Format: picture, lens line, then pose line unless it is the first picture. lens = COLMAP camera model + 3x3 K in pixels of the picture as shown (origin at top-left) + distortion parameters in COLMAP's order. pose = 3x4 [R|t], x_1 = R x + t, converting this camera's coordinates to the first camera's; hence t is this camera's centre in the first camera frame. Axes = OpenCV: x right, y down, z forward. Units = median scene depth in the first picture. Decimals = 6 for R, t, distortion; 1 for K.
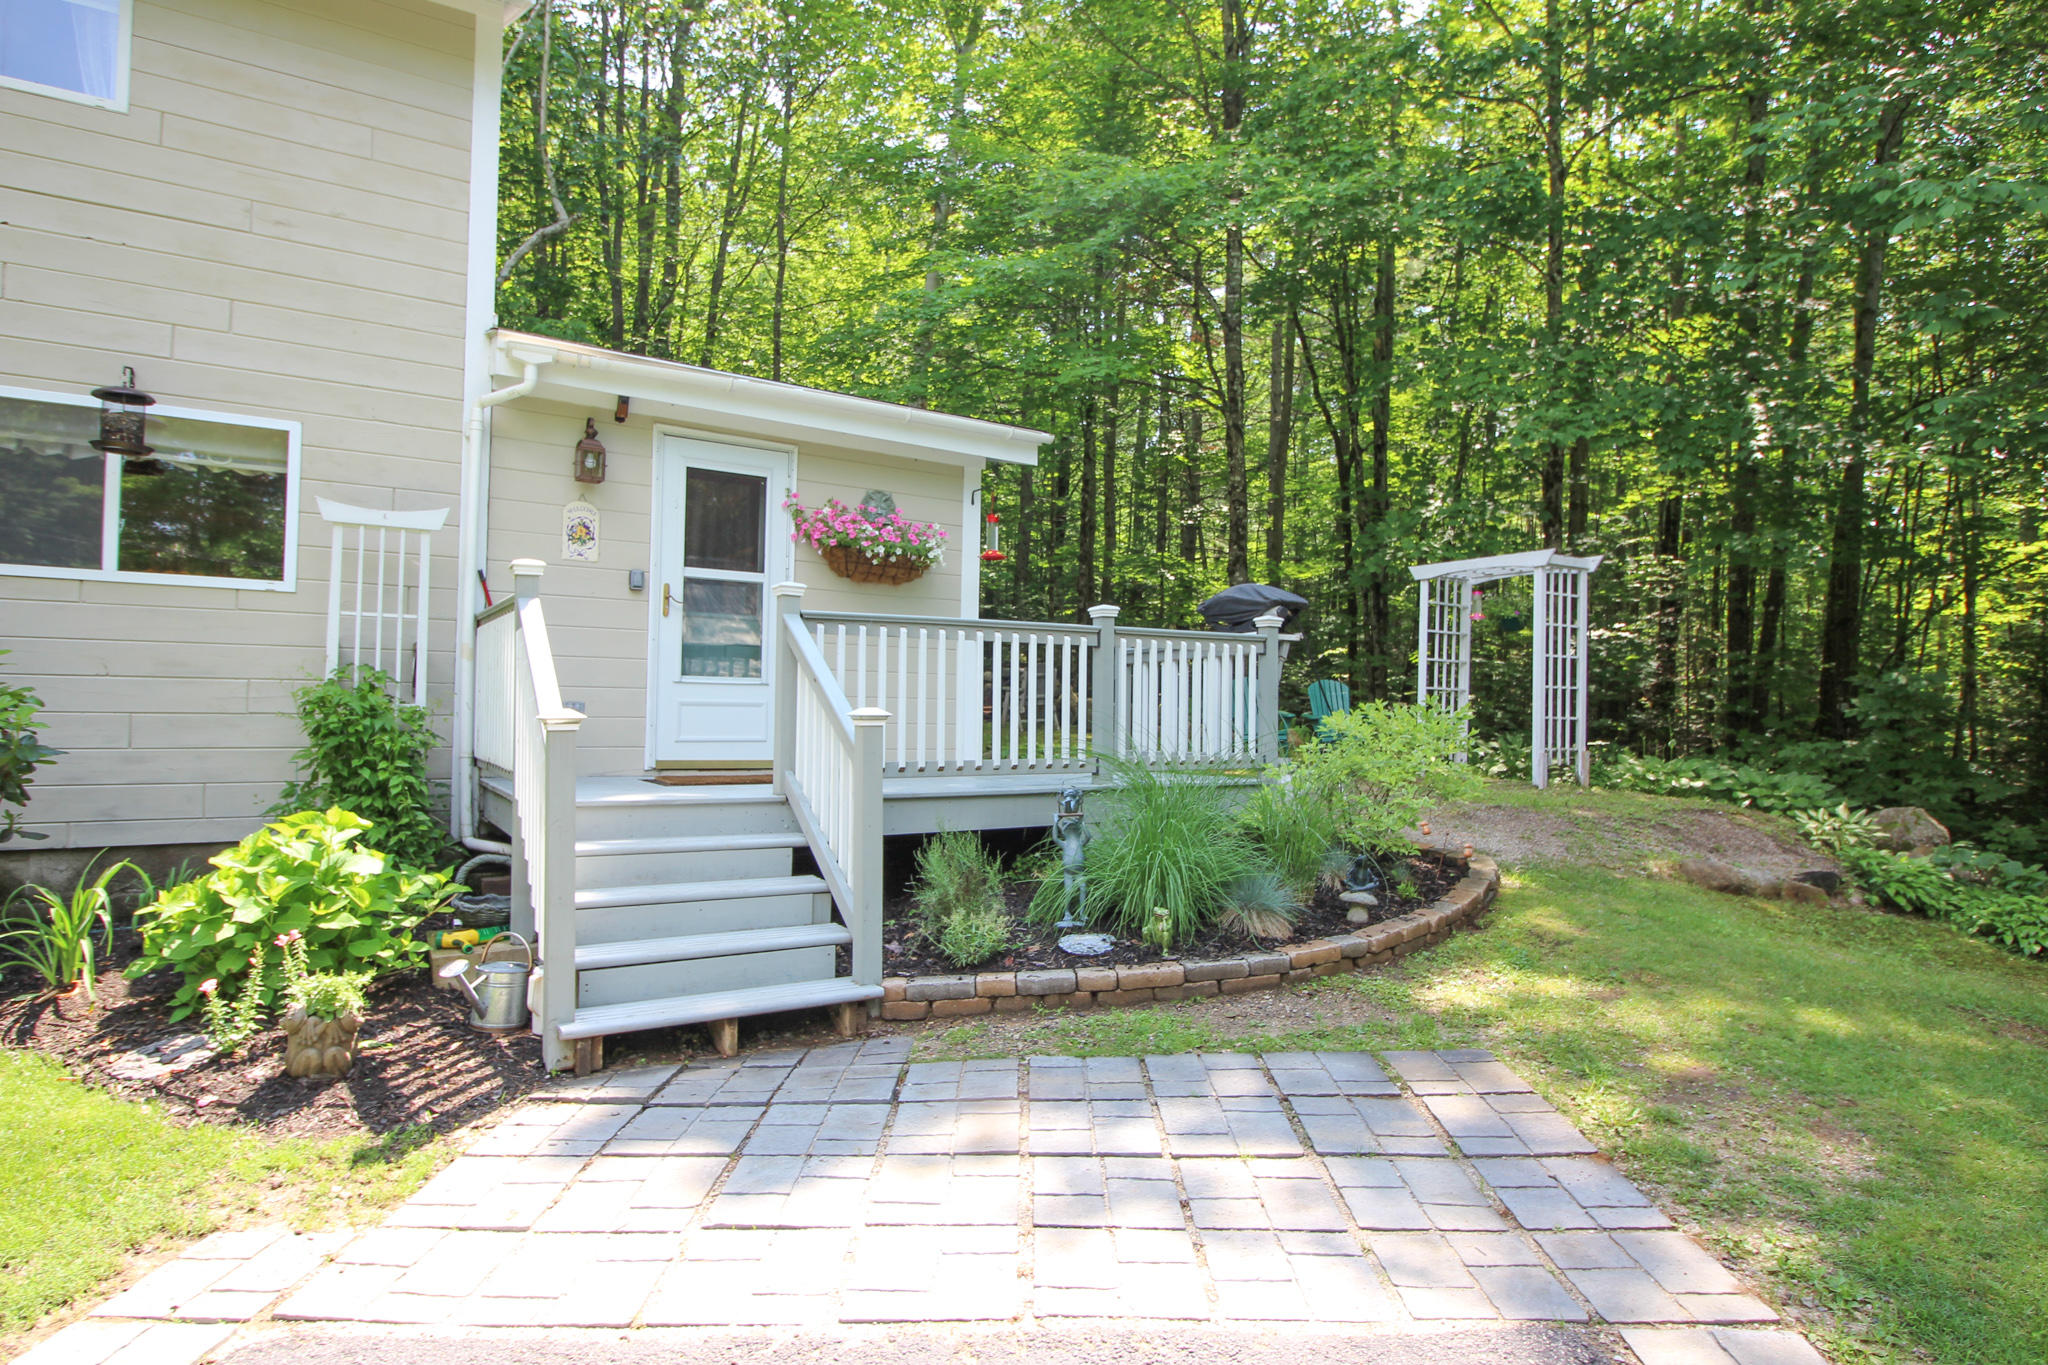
lens RADIAL K [[1134.8, 0, 998.3], [0, 1134.8, 683.7], [0, 0, 1]] dist [0.004642, -0.014289]
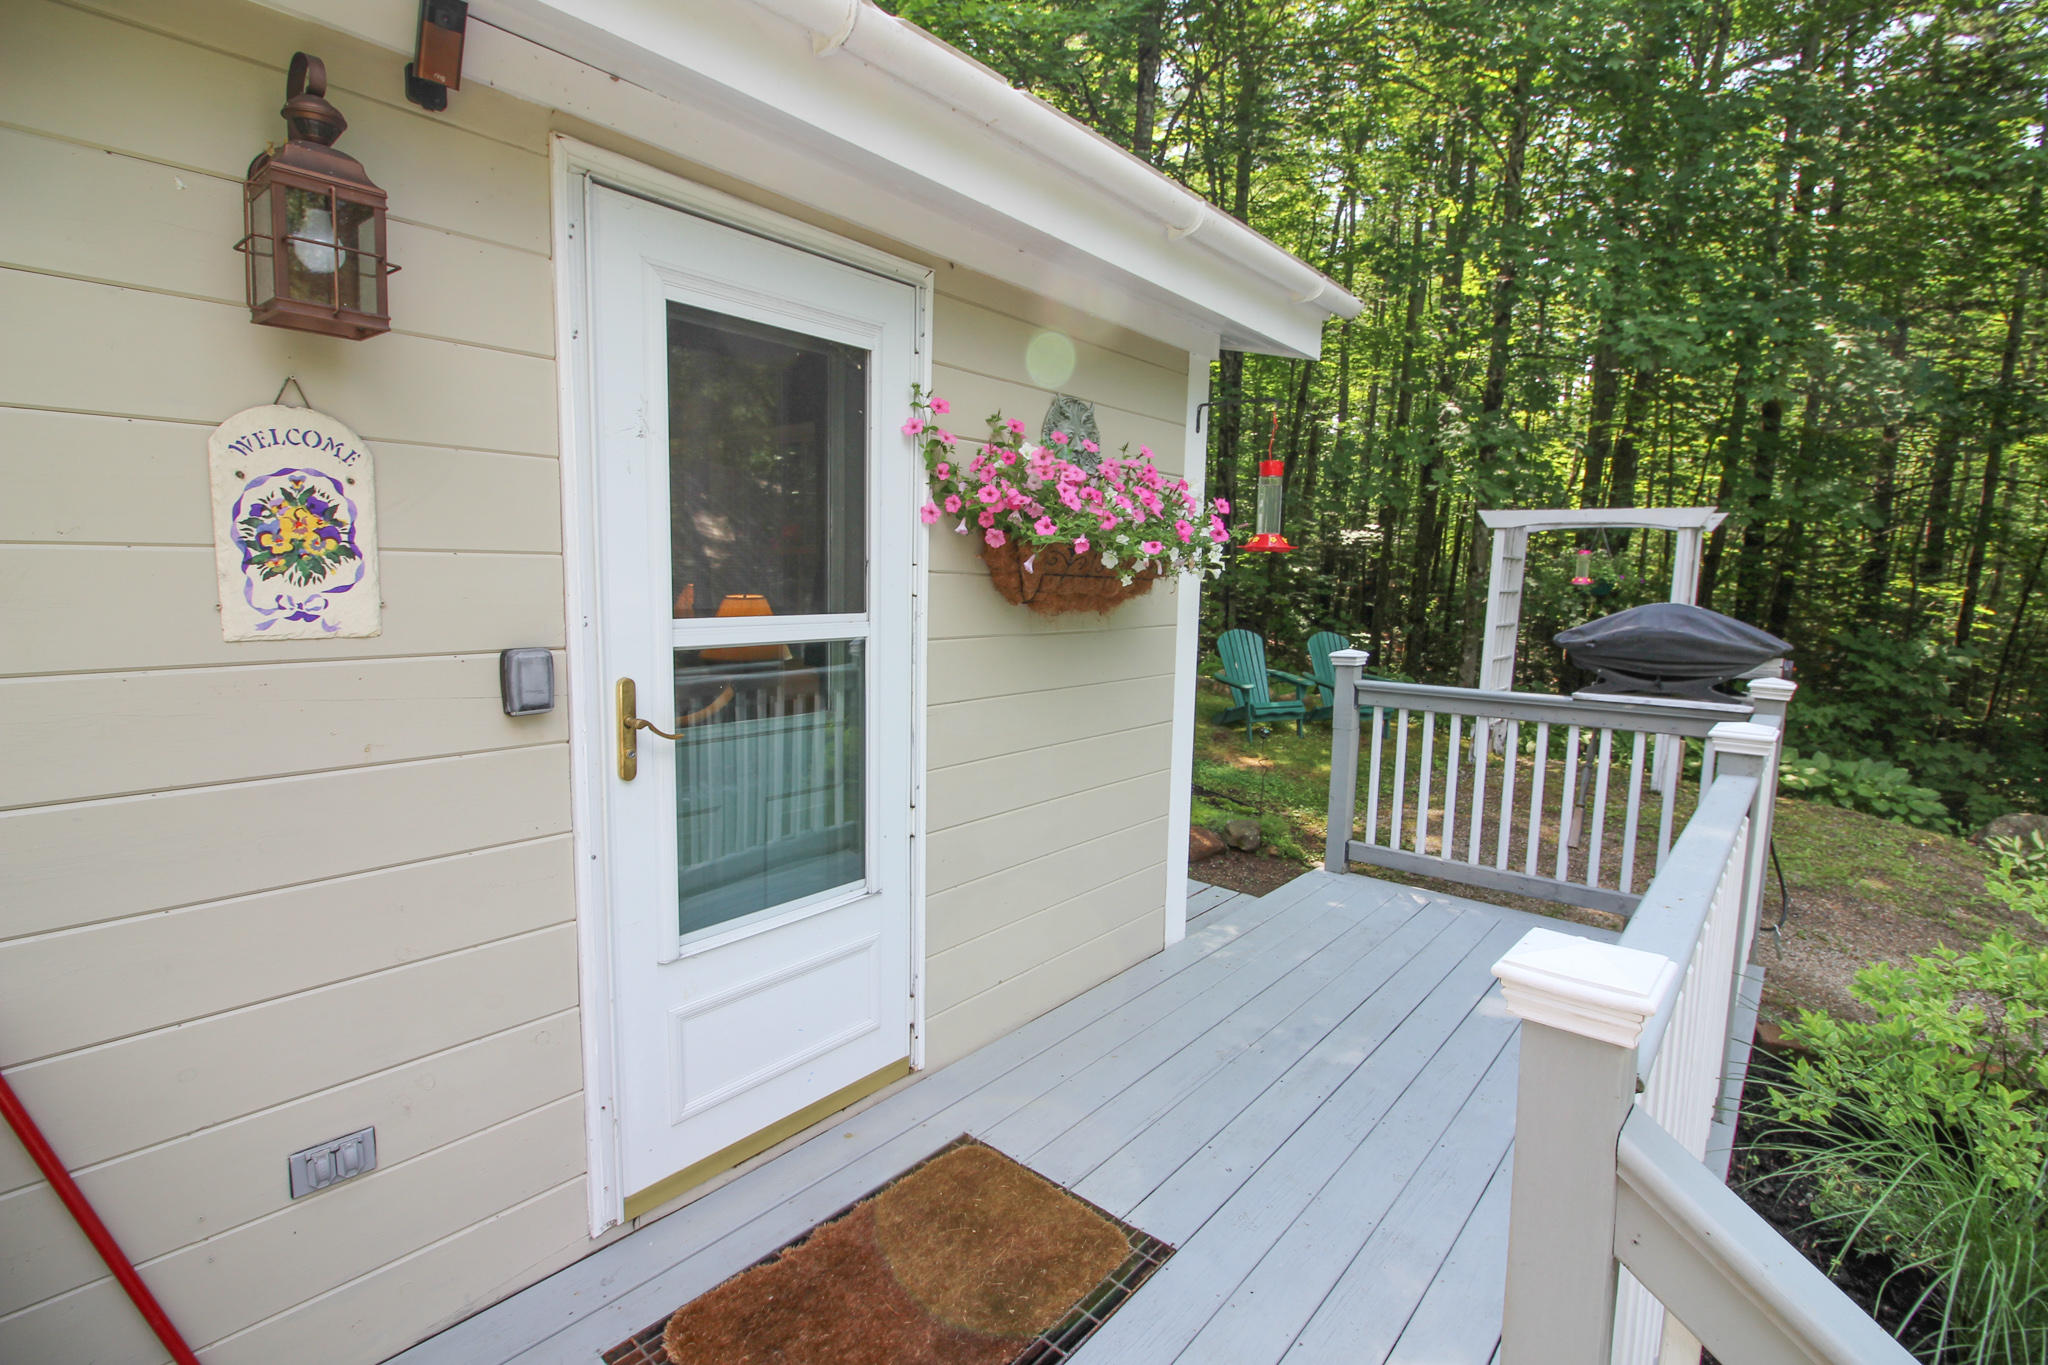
lens RADIAL K [[947.1, 0, 1024.0], [0, 947.1, 682.5], [0, 0, 1]] dist [-0.013804, -0.000436]
pose [[0.953549, -0.029593, 0.299779, -0.262703], [-0.016919, 0.988331, 0.151382, -0.127951], [-0.300761, -0.149422, 0.941921, 0.709670]]
